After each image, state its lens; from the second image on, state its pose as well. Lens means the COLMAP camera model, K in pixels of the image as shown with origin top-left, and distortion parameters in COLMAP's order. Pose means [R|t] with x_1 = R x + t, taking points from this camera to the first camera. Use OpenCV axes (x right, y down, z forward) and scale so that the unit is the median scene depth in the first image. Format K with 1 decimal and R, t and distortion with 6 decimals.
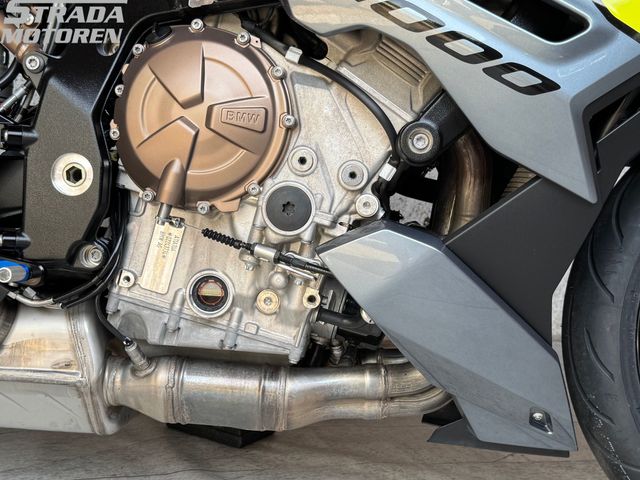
lens RADIAL K [[884.1, 0, 321.2], [0, 884.1, 240.1], [0, 0, 1]] dist [0.136038, 0.000000]
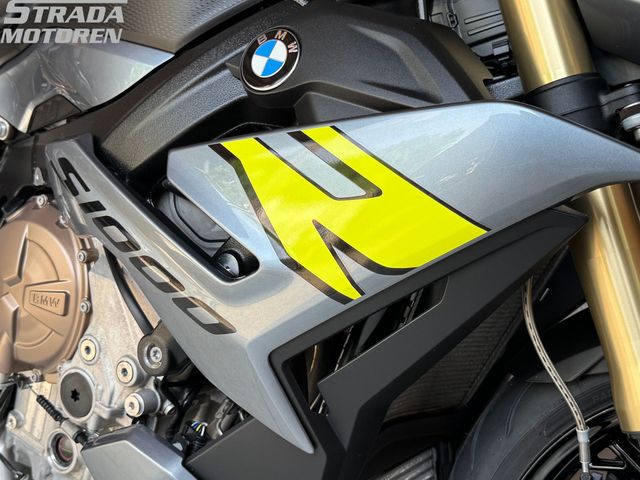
lens RADIAL K [[884.1, 0, 316.3], [0, 884.1, 236.8], [0, 0, 1]] dist [0.136038, 0.000000]
pose [[0.869467, 0.068772, -0.489181, 0.683740], [-0.041198, 0.996907, 0.066925, -0.293767], [0.492271, -0.038036, 0.869611, 0.256980]]
